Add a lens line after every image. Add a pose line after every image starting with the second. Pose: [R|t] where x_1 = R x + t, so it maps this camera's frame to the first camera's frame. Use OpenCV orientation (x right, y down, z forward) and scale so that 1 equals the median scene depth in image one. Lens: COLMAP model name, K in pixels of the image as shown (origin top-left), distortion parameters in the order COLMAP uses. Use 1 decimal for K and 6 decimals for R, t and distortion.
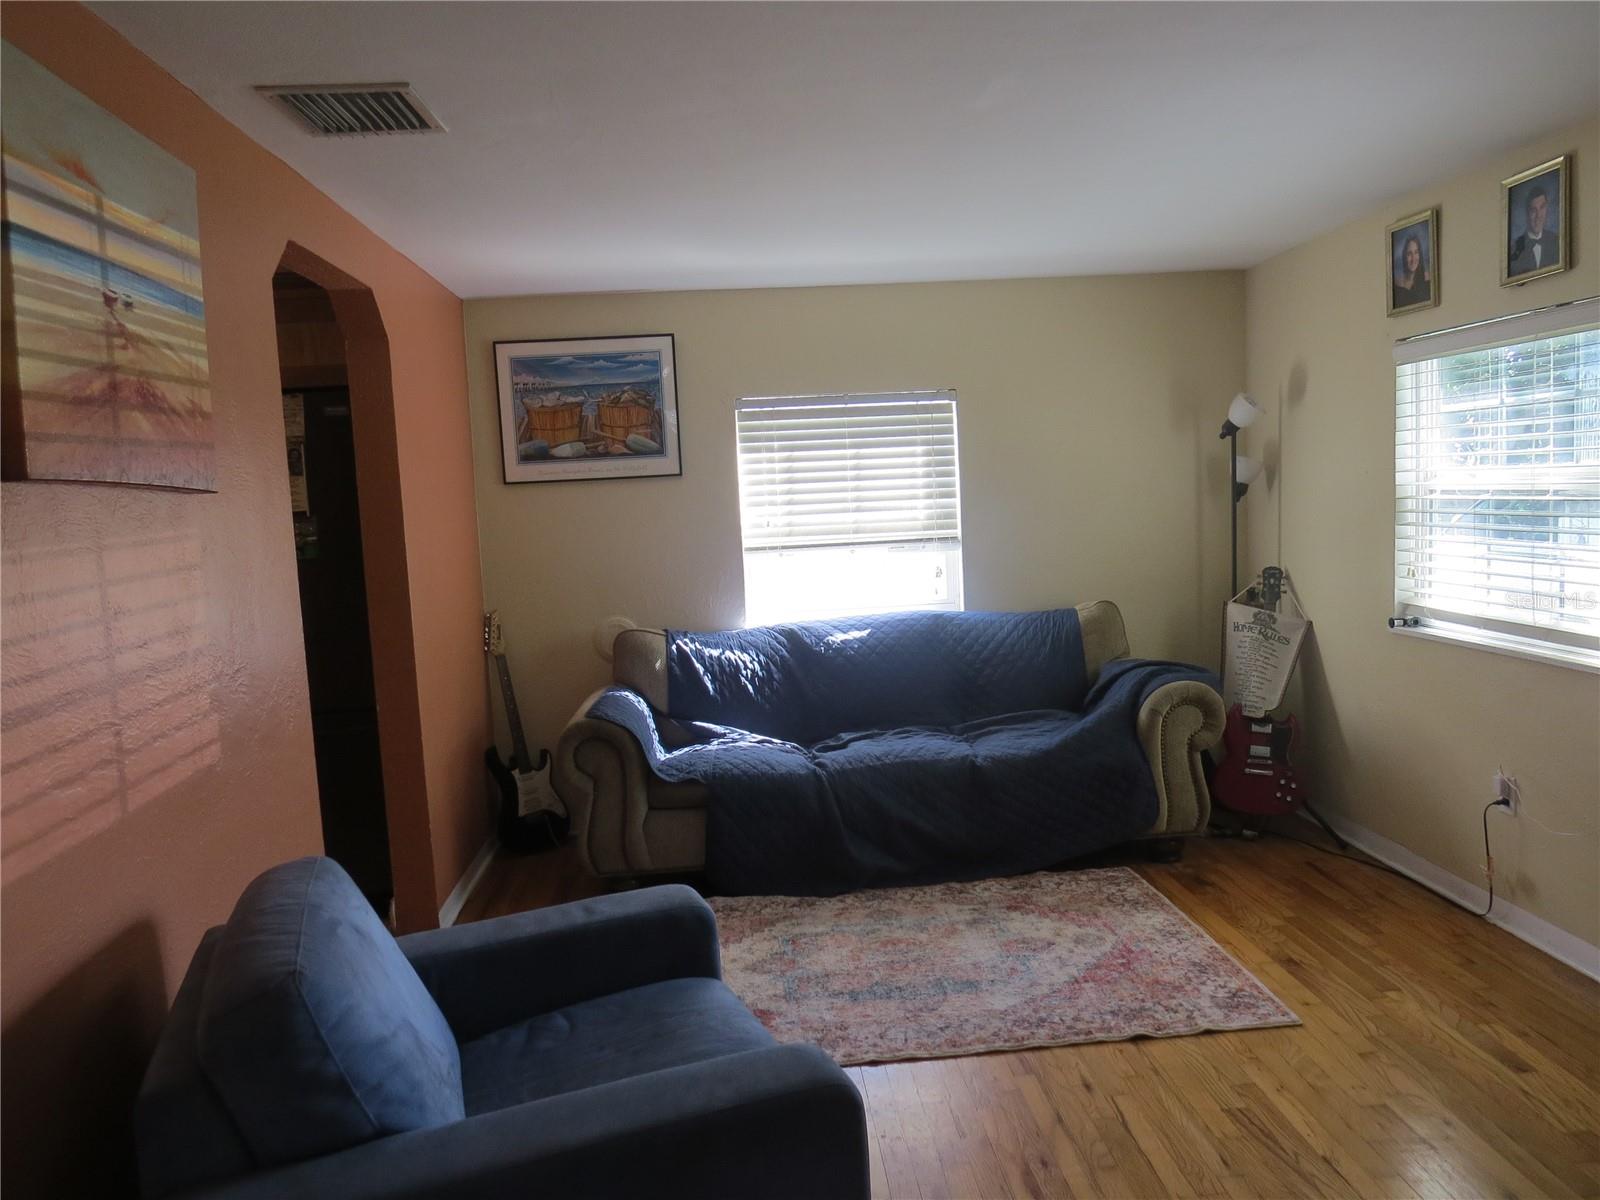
lens RADIAL K [[1139.3, 0, 798.9], [0, 1139.3, 604.5], [0, 0, 1]] dist [-0.022875, 0.004624]
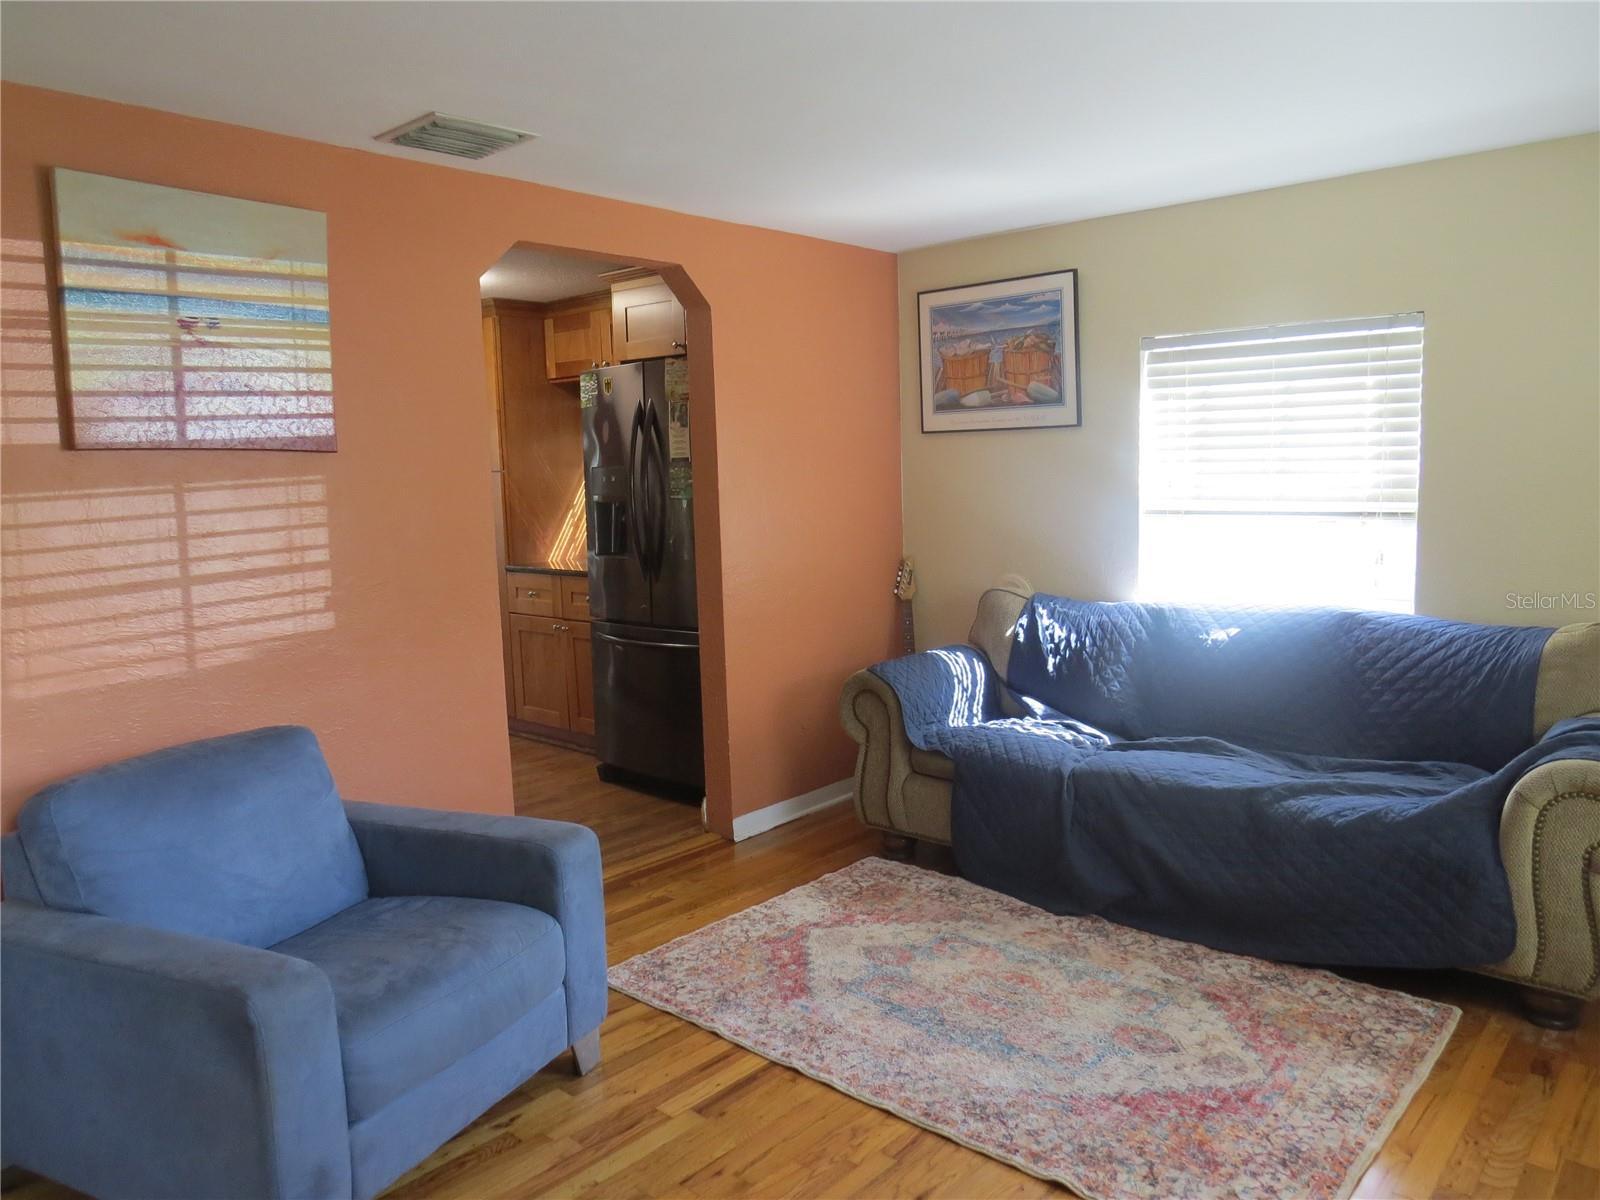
lens RADIAL K [[1139.3, 0, 813.9], [0, 1139.3, 607.9], [0, 0, 1]] dist [-0.022875, 0.004624]
pose [[0.699416, 0.120464, -0.704489, 0.481480], [-0.075919, 0.992639, 0.094363, -0.046398], [0.710671, -0.012515, 0.703413, 0.248626]]
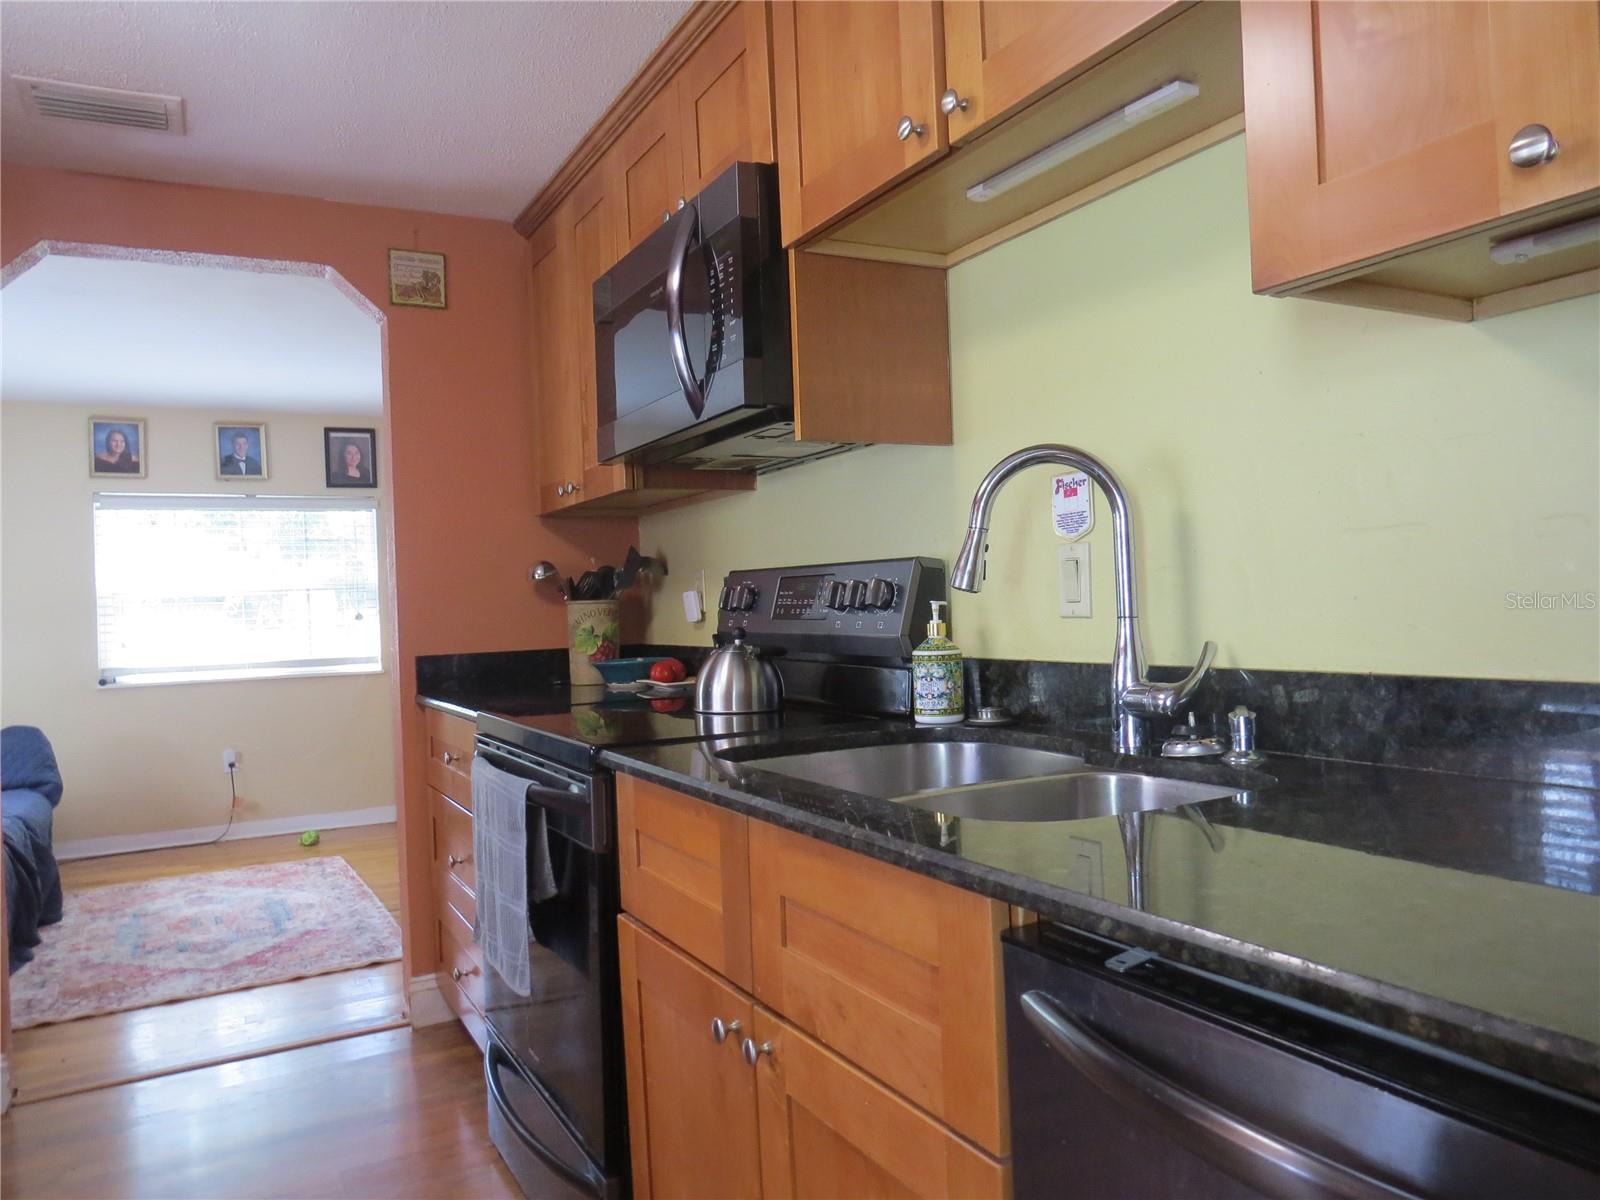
lens RADIAL K [[1139.3, 0, 791.5], [0, 1139.3, 601.1], [0, 0, 1]] dist [-0.022875, 0.004624]
pose [[-0.399885, 0.064369, 0.914302, -1.142479], [0.145289, 0.989370, -0.006109, 0.049051], [-0.904977, 0.130395, -0.404986, 0.748664]]
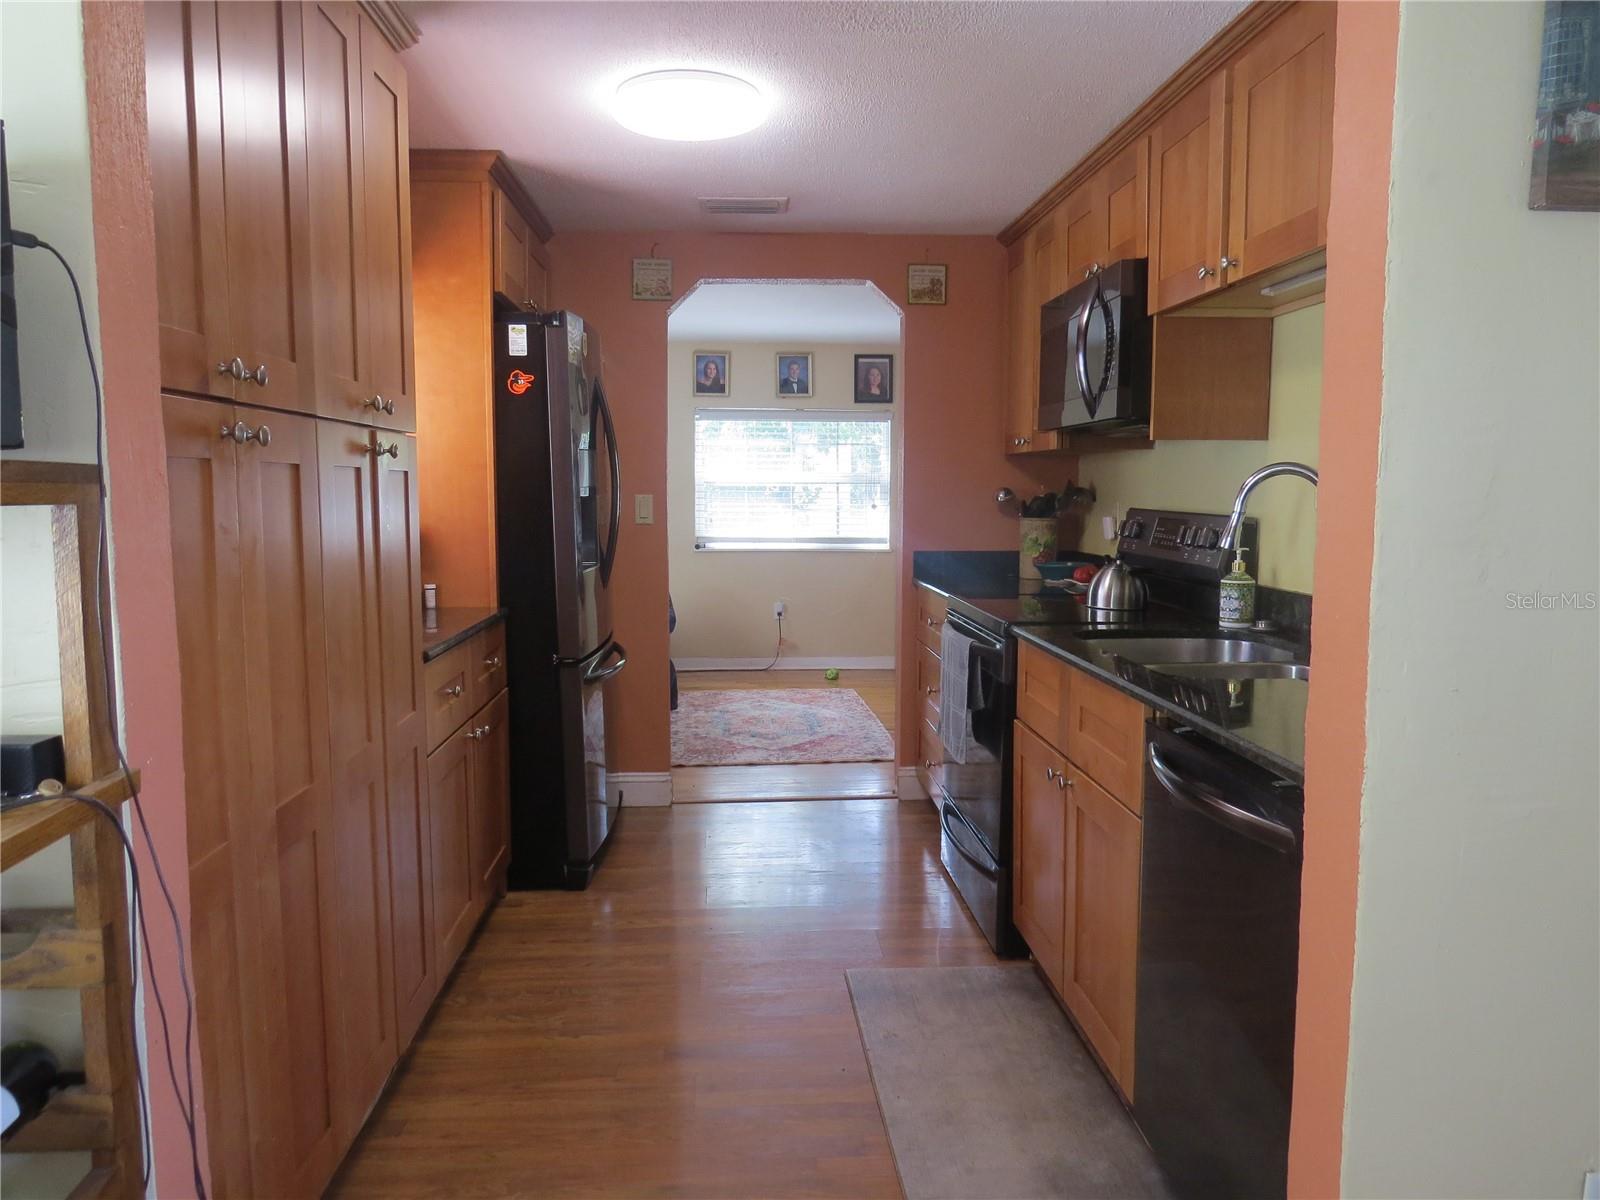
lens RADIAL K [[1139.3, 0, 789.7], [0, 1139.3, 597.6], [0, 0, 1]] dist [-0.022875, 0.004624]
pose [[0.019563, -0.049564, 0.998579, -1.466094], [0.094342, 0.994406, 0.047508, 0.024548], [-0.995348, 0.093278, 0.024130, 0.771311]]
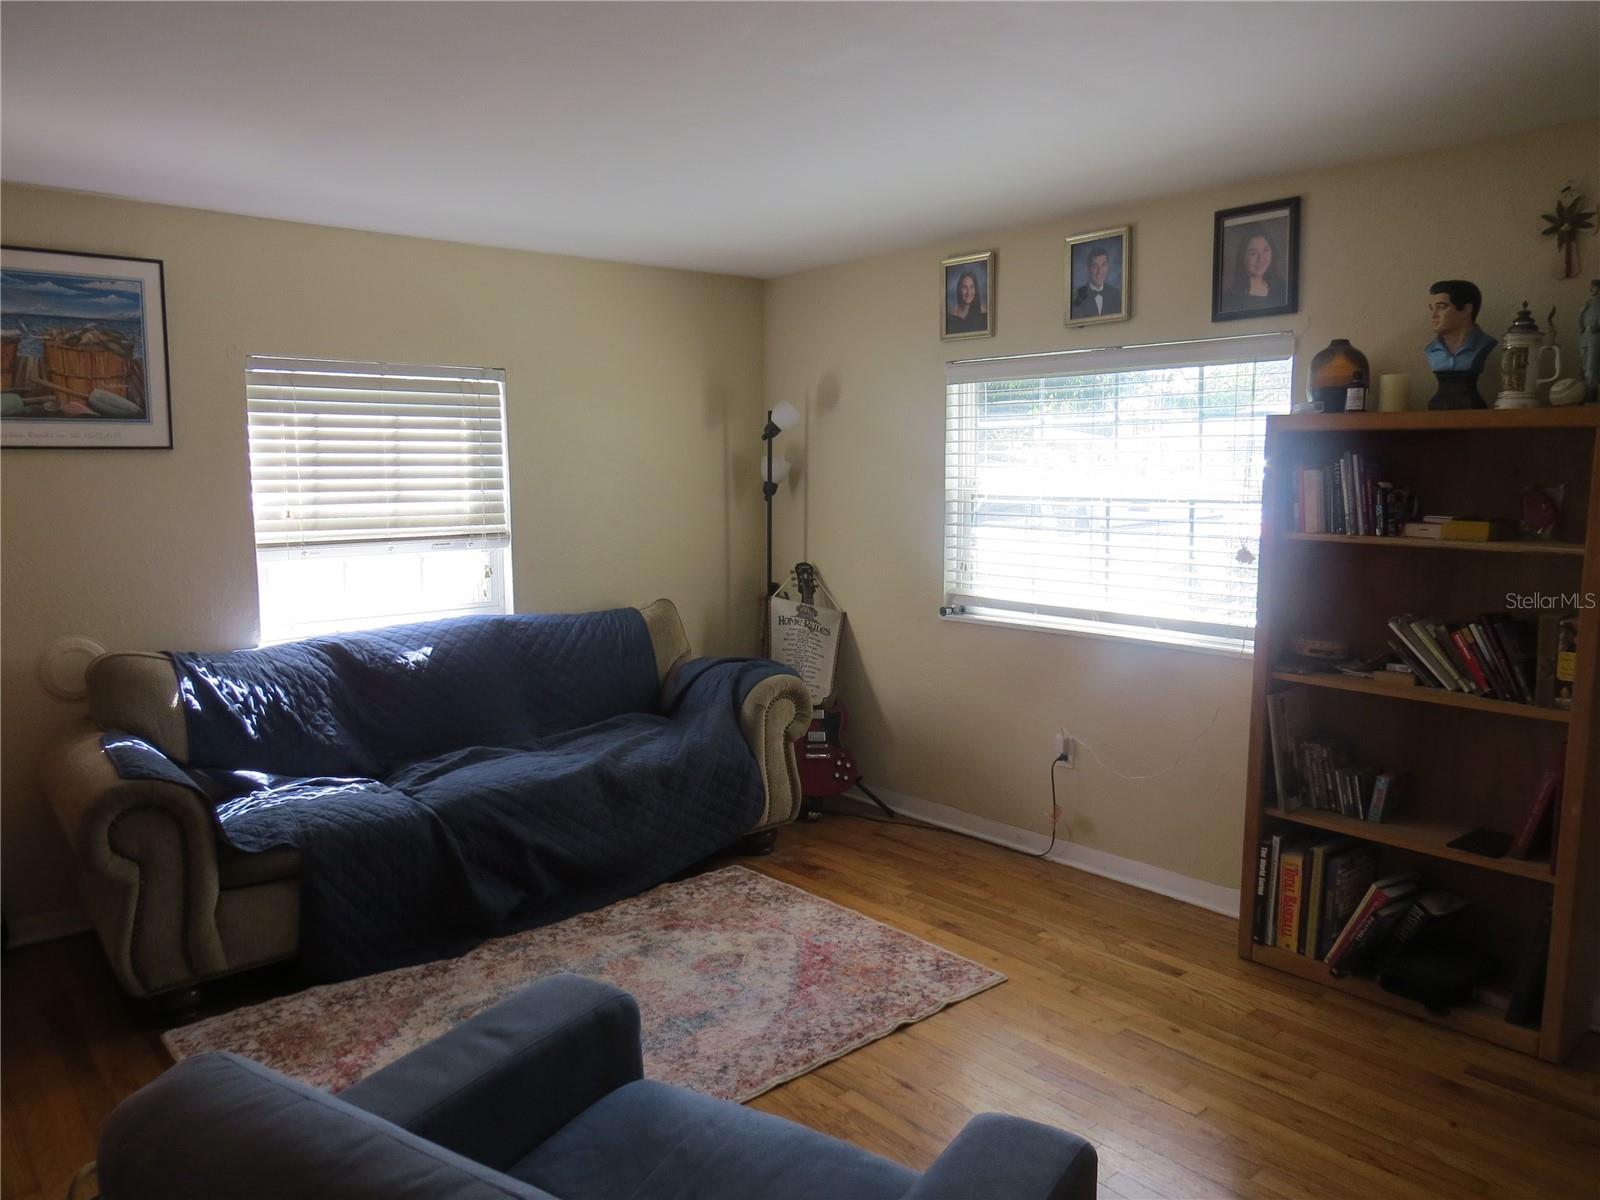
lens RADIAL K [[1139.3, 0, 803.7], [0, 1139.3, 604.2], [0, 0, 1]] dist [-0.022875, 0.004624]
pose [[0.799655, -0.028442, 0.599785, -0.263296], [0.027083, 0.999569, 0.011292, -0.007587], [-0.599848, 0.007214, 0.800081, 0.167472]]
